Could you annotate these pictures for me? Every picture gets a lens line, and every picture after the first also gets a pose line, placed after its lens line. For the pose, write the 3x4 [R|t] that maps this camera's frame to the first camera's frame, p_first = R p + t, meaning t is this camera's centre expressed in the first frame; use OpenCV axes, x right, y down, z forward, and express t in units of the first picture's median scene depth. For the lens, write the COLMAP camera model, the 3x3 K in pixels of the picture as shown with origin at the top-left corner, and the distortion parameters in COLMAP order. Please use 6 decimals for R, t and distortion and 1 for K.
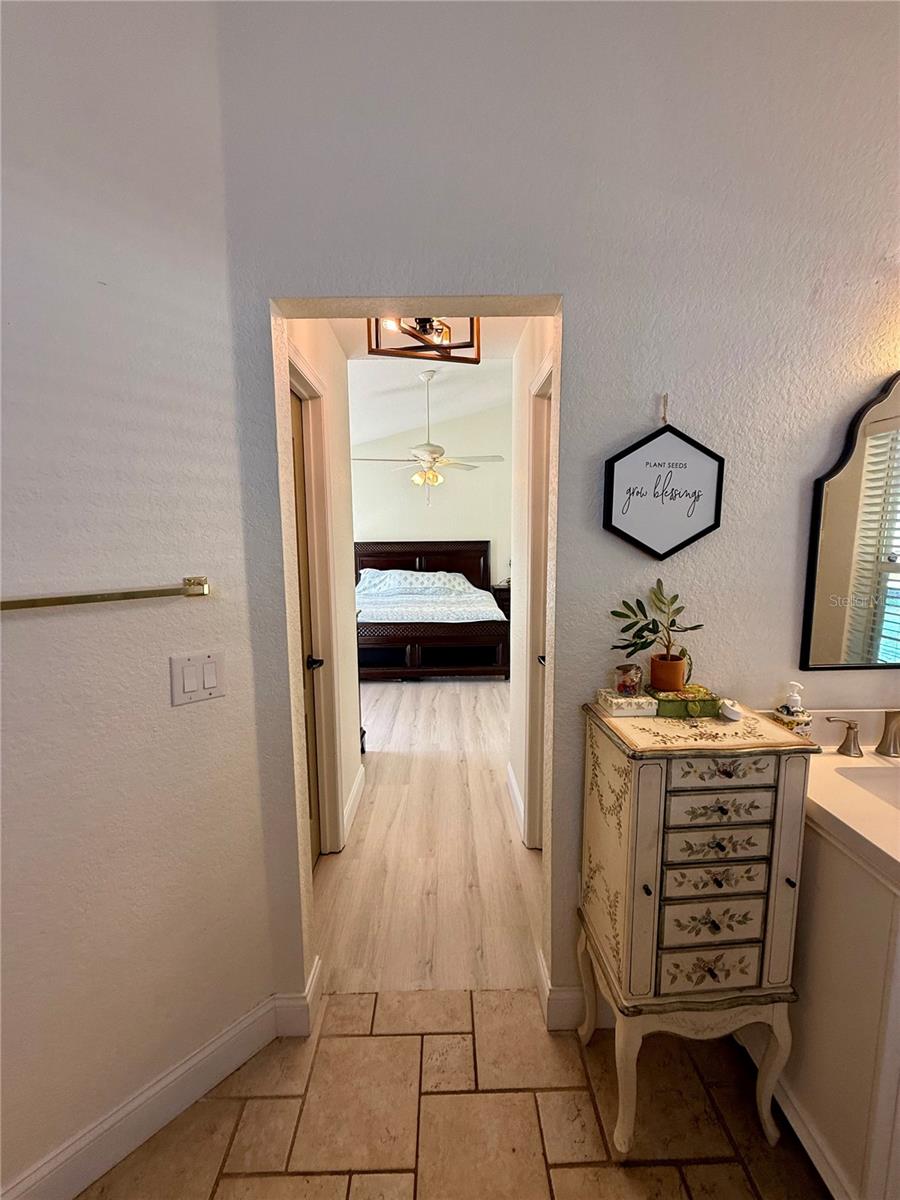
lens RADIAL K [[474.9, 0, 449.1], [0, 474.9, 596.3], [0, 0, 1]] dist [-0.002939, -0.000232]
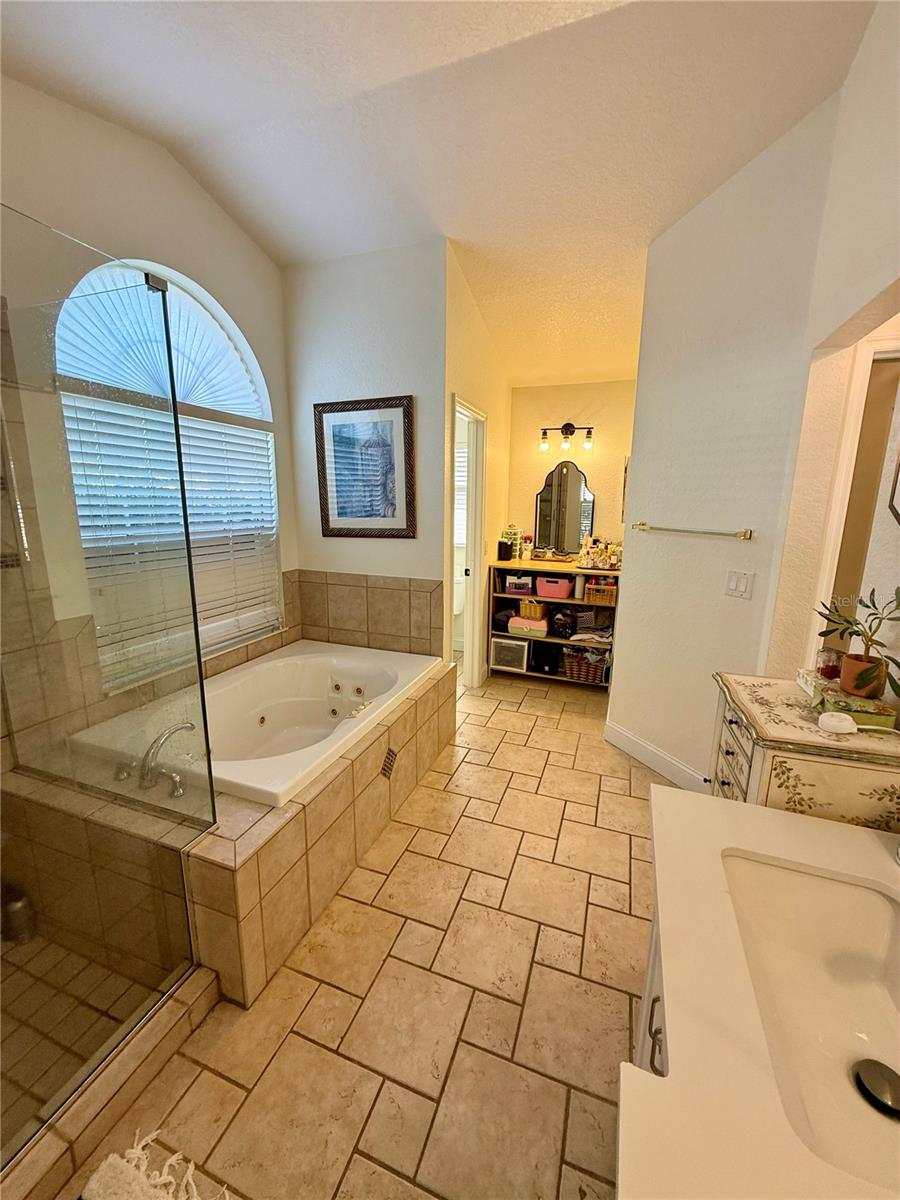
lens RADIAL K [[474.9, 0, 449.1], [0, 474.9, 596.3], [0, 0, 1]] dist [-0.002939, -0.000232]
pose [[-0.363200, 0.190606, -0.912006, 1.510046], [-0.122355, 0.960616, 0.249492, -0.104424], [0.923642, 0.202205, -0.325574, 0.552382]]
